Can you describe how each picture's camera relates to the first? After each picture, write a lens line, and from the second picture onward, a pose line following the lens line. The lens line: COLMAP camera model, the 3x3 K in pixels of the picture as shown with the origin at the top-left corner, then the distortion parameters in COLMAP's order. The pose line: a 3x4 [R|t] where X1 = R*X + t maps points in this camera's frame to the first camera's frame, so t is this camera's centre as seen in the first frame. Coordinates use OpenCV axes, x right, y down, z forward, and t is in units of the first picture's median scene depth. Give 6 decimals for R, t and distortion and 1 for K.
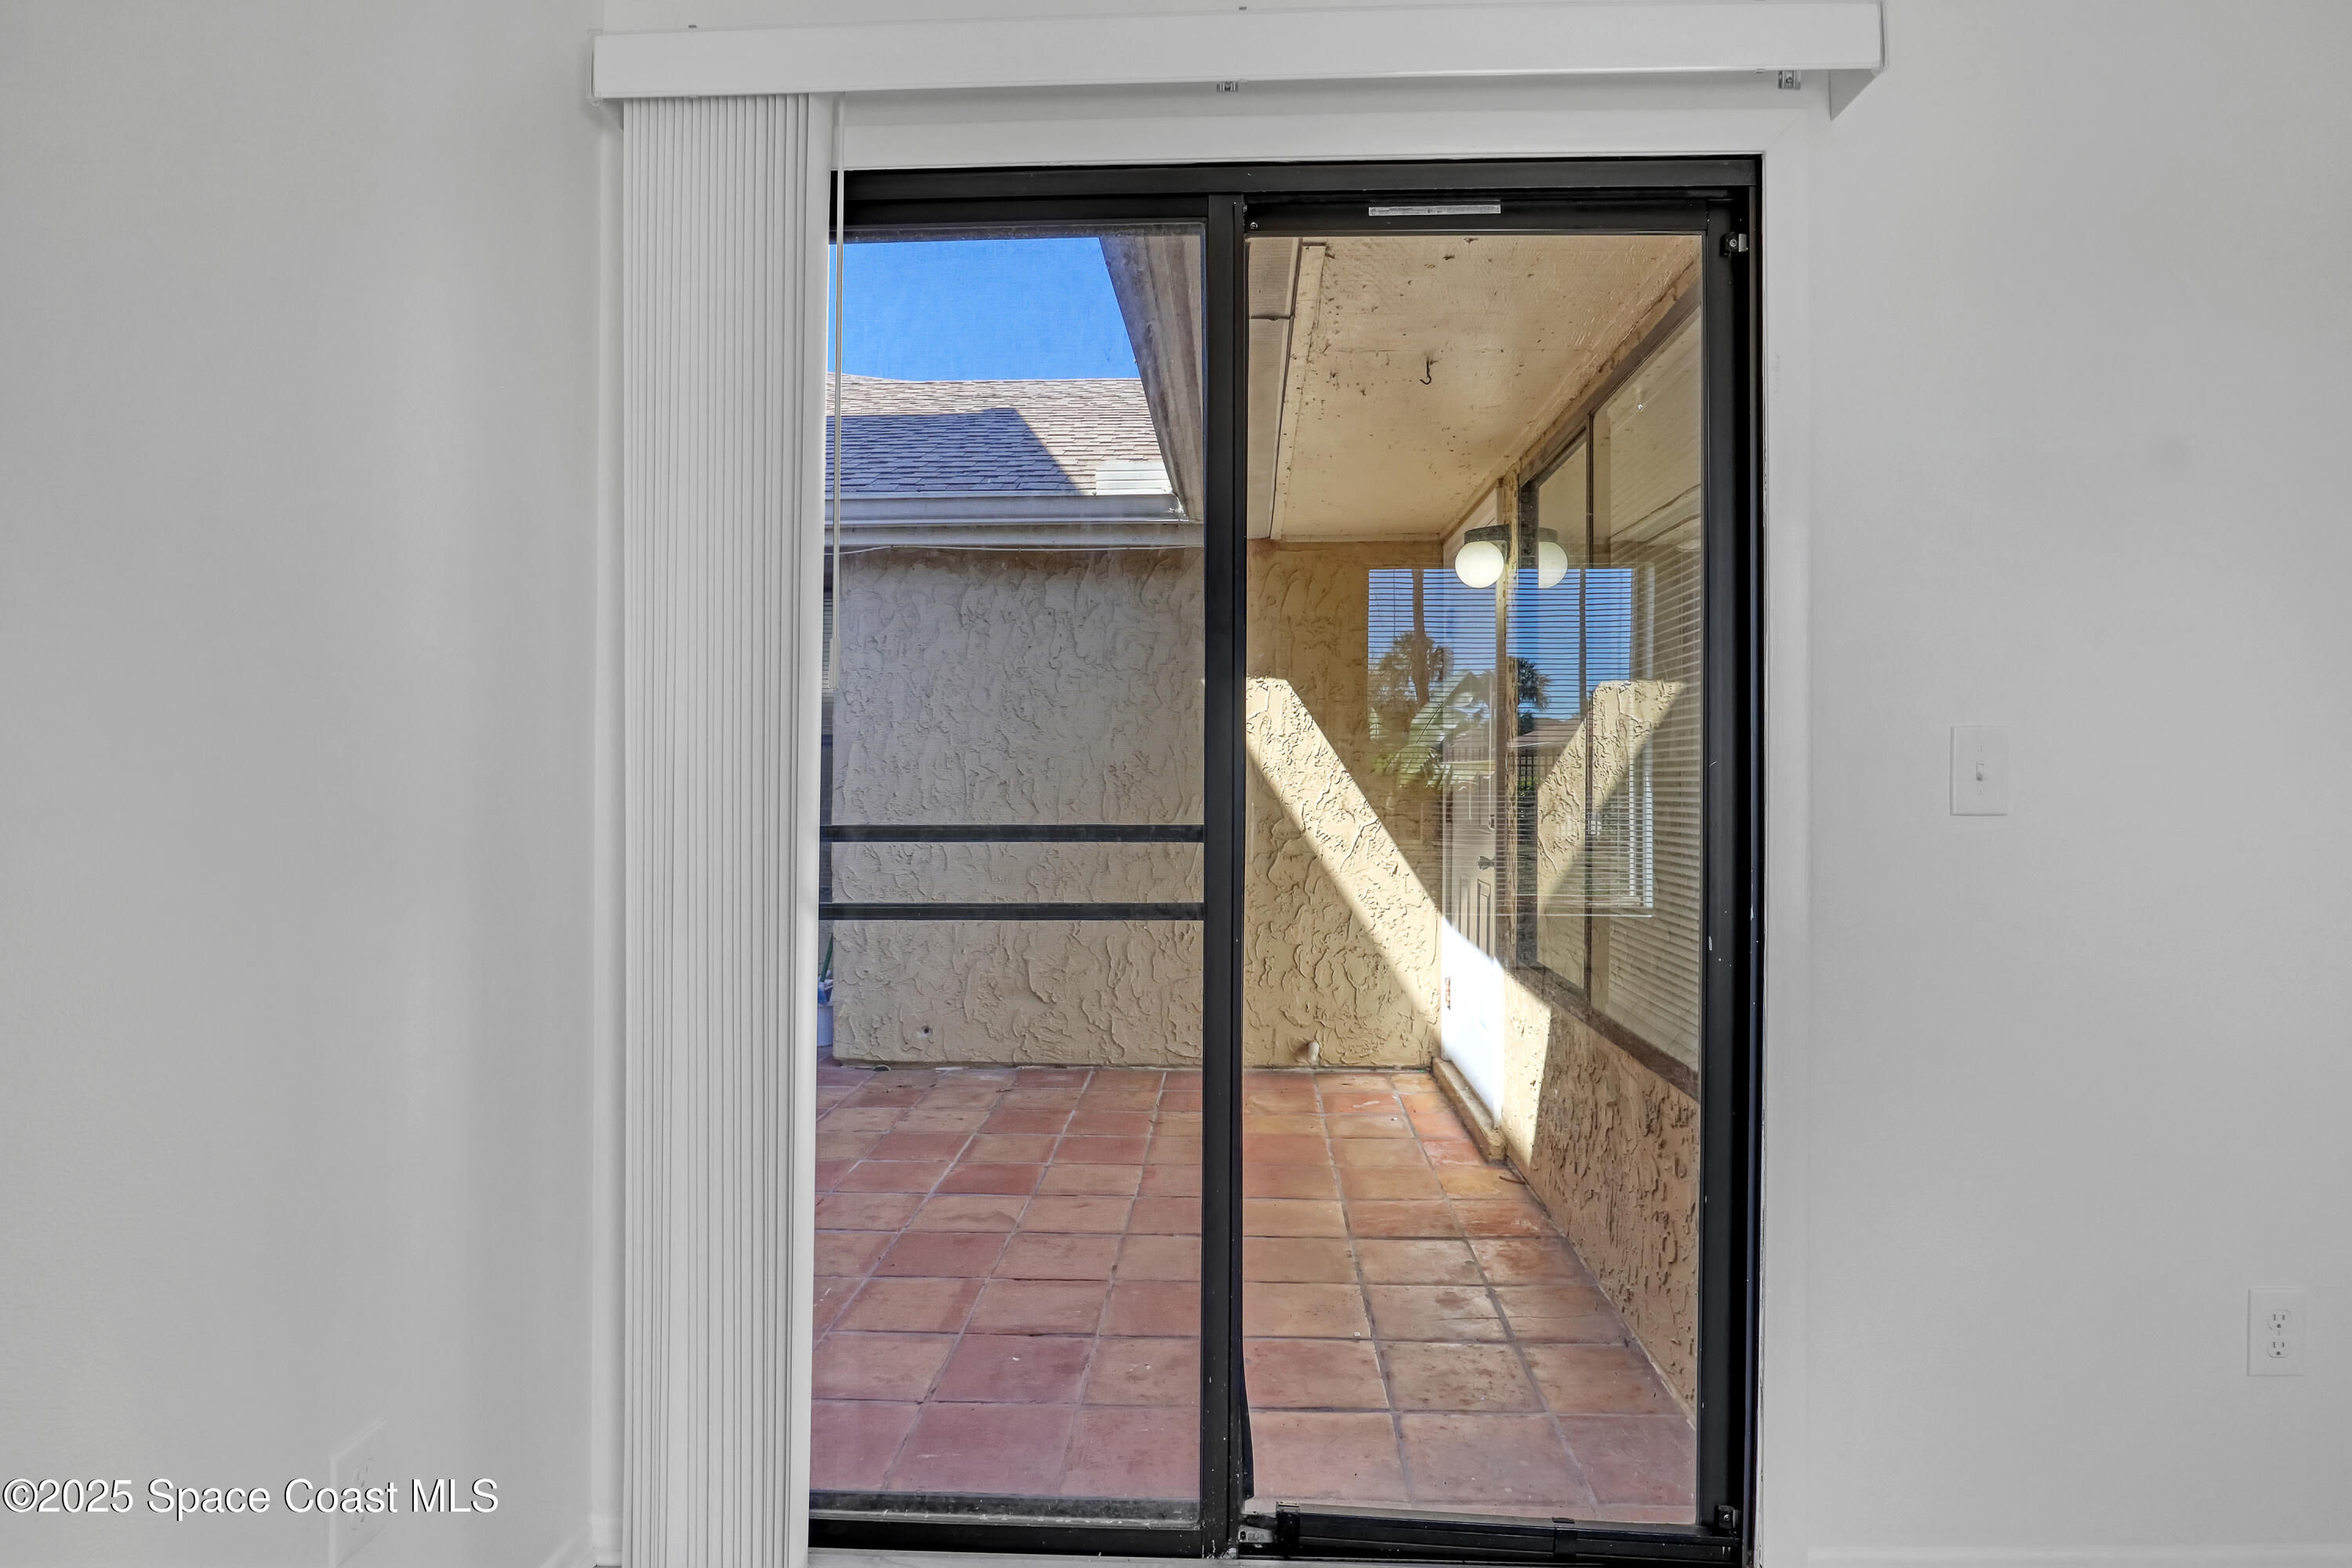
lens RADIAL K [[1222.4, 0, 1214.3], [0, 1222.4, 776.4], [0, 0, 1]] dist [-0.036171, 0.008839]
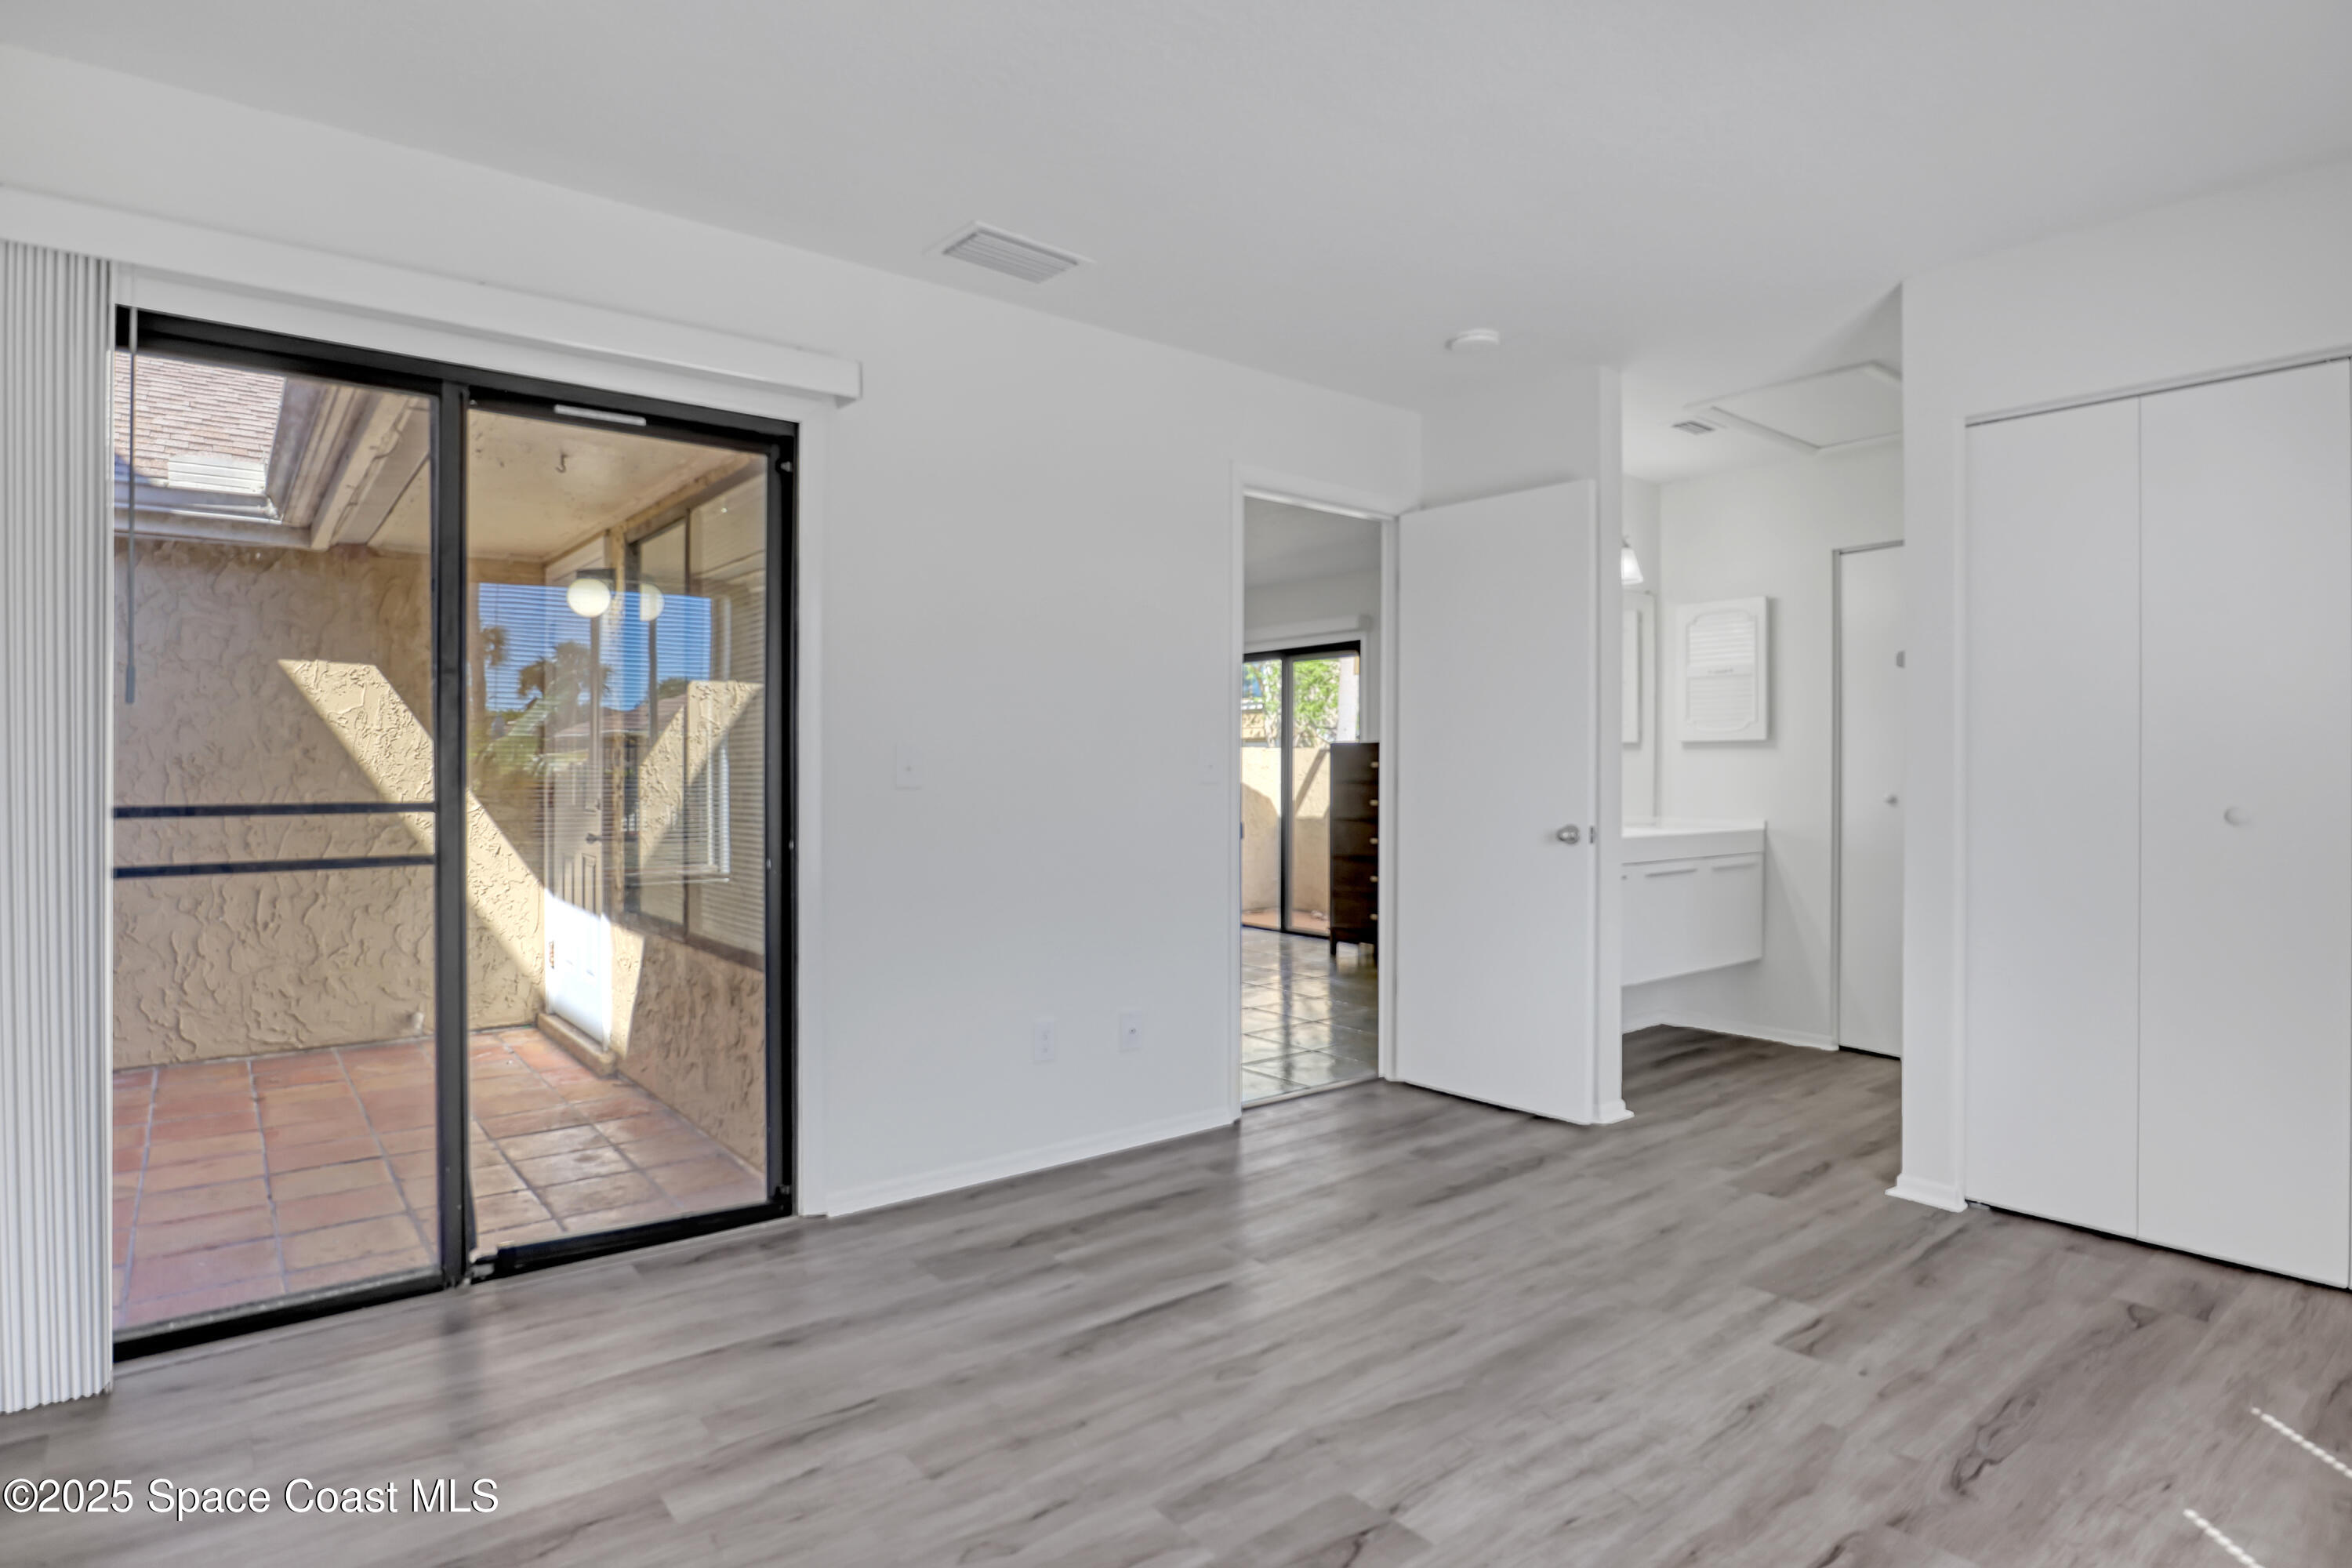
lens RADIAL K [[1222.4, 0, 1206.2], [0, 1222.4, 776.4], [0, 0, 1]] dist [-0.036171, 0.008839]
pose [[0.747398, -0.005657, 0.664352, -0.112637], [0.000307, 0.999967, 0.008170, -0.001284], [-0.664376, -0.005902, 0.747375, -0.287934]]
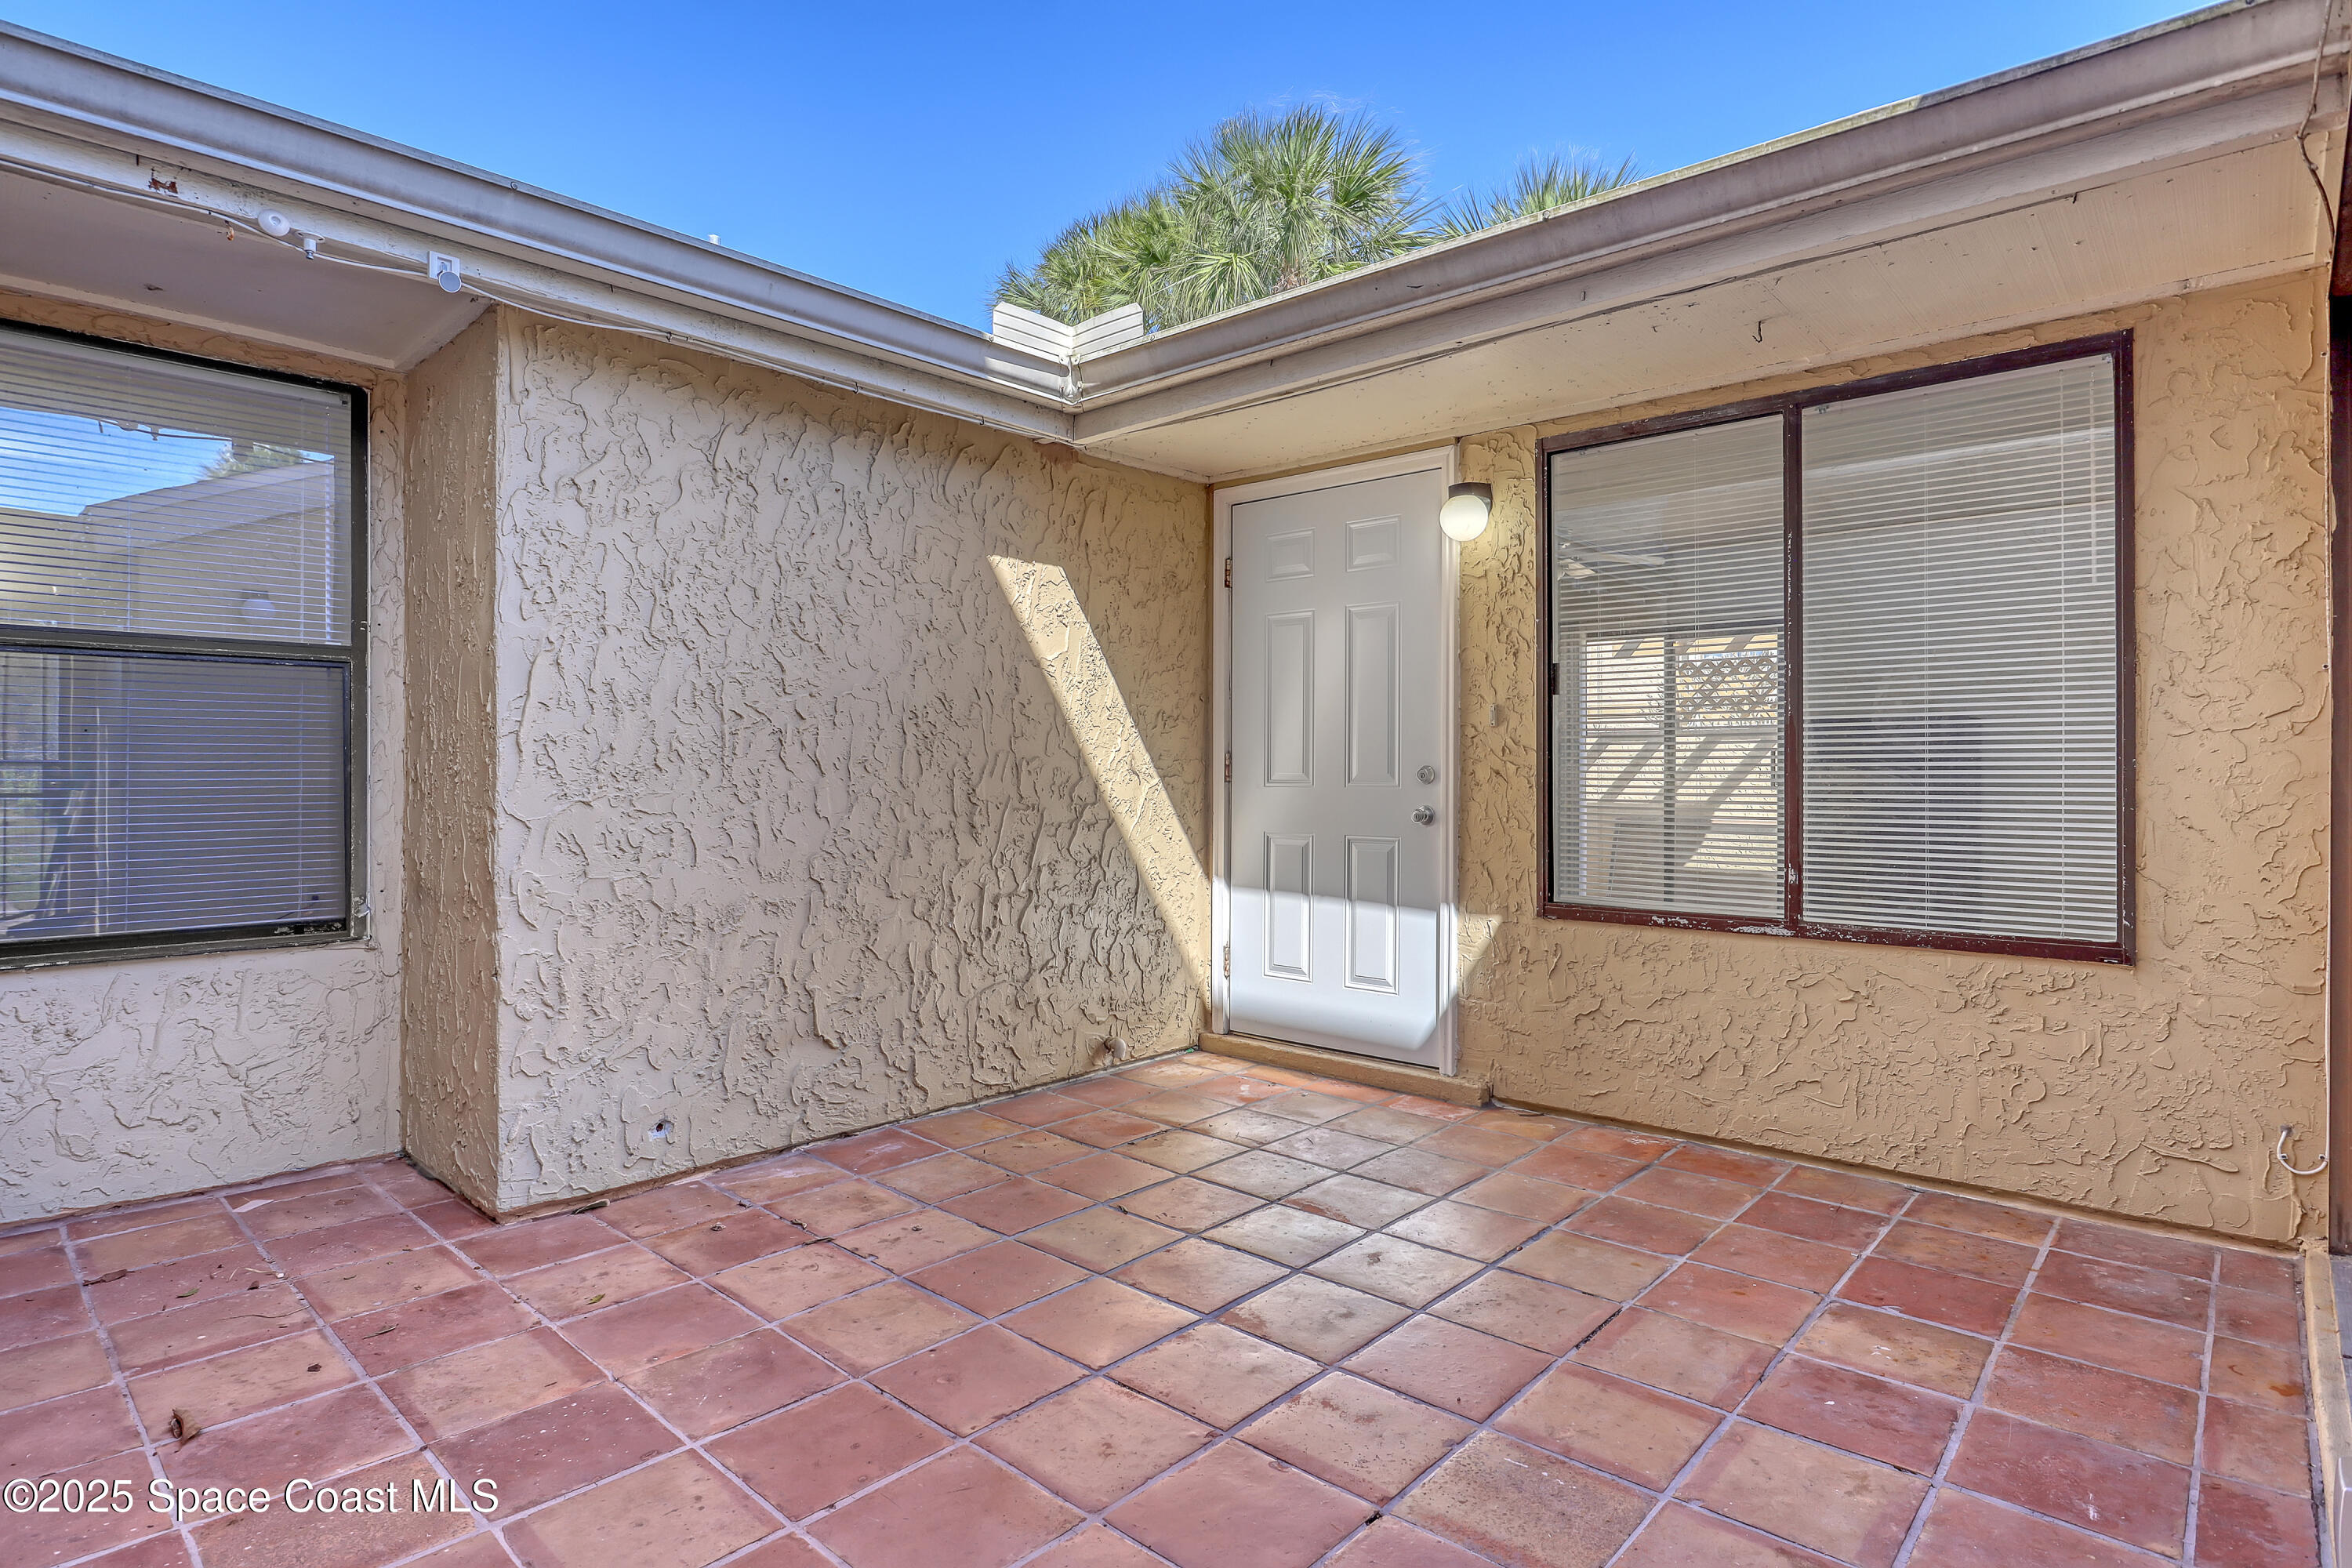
lens RADIAL K [[1222.4, 0, 1168.3], [0, 1222.4, 765.0], [0, 0, 1]] dist [-0.036171, 0.008839]
pose [[0.653013, 0.000241, 0.757346, -0.586123], [-0.003225, 0.999992, 0.002462, 0.023473], [-0.757339, -0.004050, 0.653009, 0.437499]]
